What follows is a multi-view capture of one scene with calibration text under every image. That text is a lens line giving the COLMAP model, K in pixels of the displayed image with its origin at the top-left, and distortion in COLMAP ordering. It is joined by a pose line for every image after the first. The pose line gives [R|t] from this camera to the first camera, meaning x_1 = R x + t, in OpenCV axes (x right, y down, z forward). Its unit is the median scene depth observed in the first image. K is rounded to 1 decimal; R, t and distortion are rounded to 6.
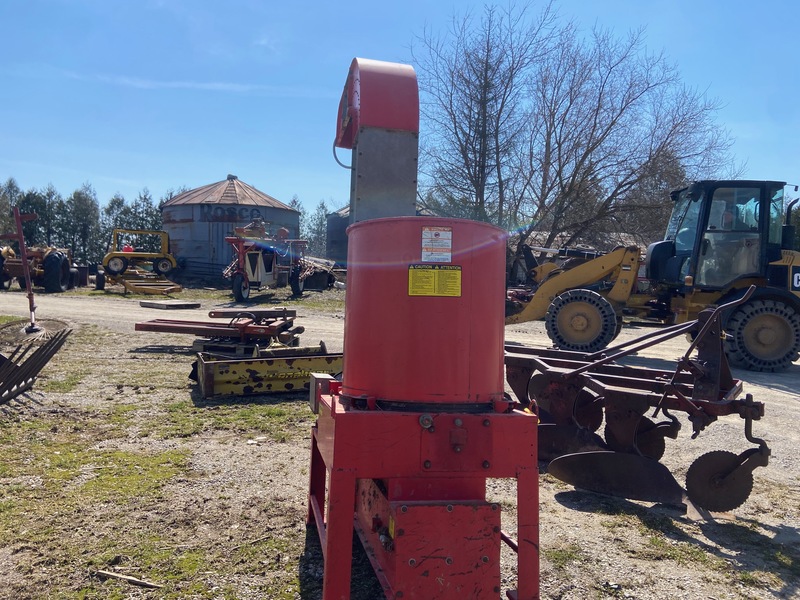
lens RADIAL K [[601.0, 0, 398.8], [0, 601.0, 293.8], [0, 0, 1]] dist [0.099953, -0.113685]
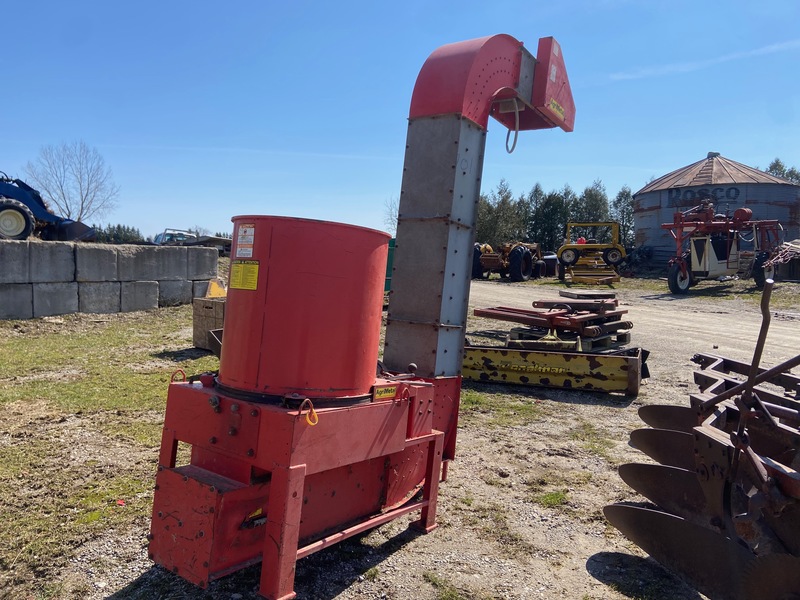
lens RADIAL K [[601.0, 0, 395.7], [0, 601.0, 291.5], [0, 0, 1]] dist [0.099953, -0.113685]
pose [[0.668789, 0.020337, -0.743174, 0.128789], [-0.010228, 0.999783, 0.018154, -0.001749], [0.743382, -0.004540, 0.668852, 0.059342]]
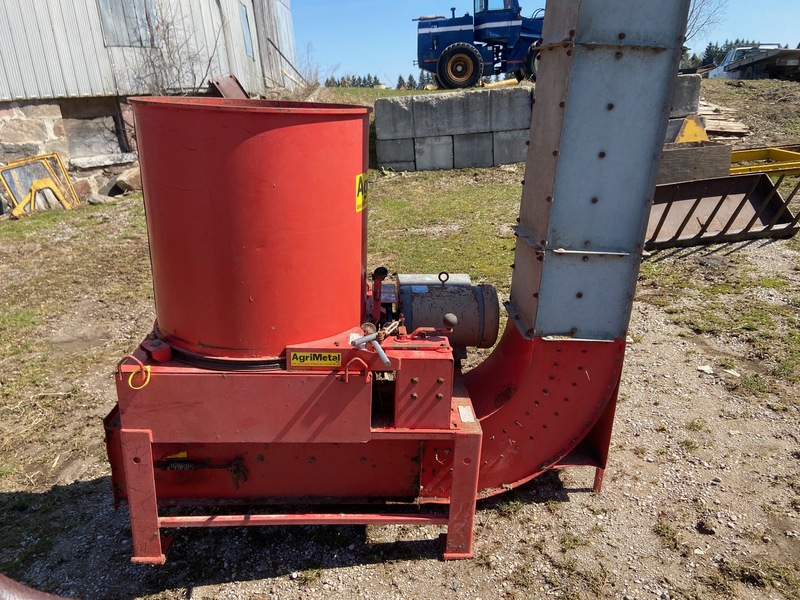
lens RADIAL K [[601.0, 0, 400.7], [0, 601.0, 303.9], [0, 0, 1]] dist [0.099953, -0.113685]
pose [[-0.169587, 0.295749, -0.940092, 0.106085], [0.041274, 0.955204, 0.293058, -0.010905], [0.984651, 0.010897, -0.174197, 0.183318]]
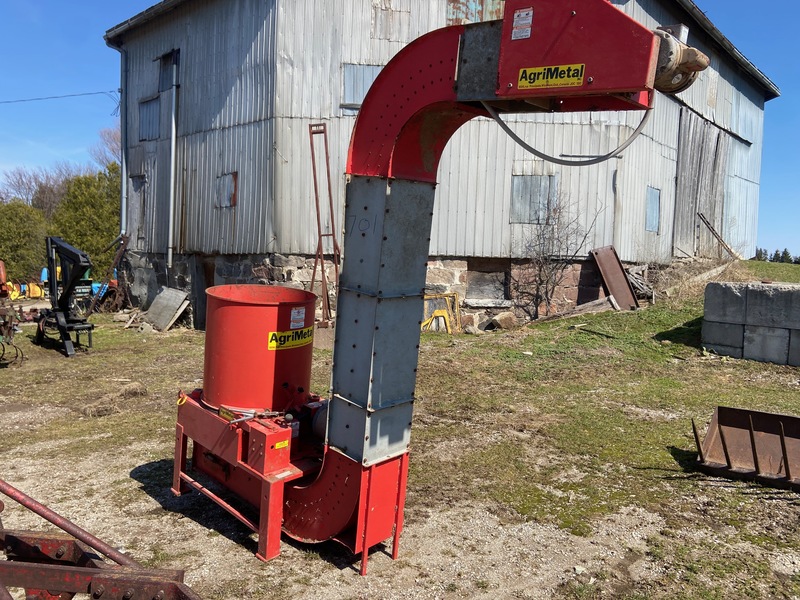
lens RADIAL K [[601.0, 0, 401.9], [0, 601.0, 295.5], [0, 0, 1]] dist [0.099953, -0.113685]
pose [[-0.814317, -0.019425, -0.580095, 0.090157], [-0.067383, 0.995846, 0.061243, -0.029573], [0.576496, 0.088960, -0.812243, 0.343486]]
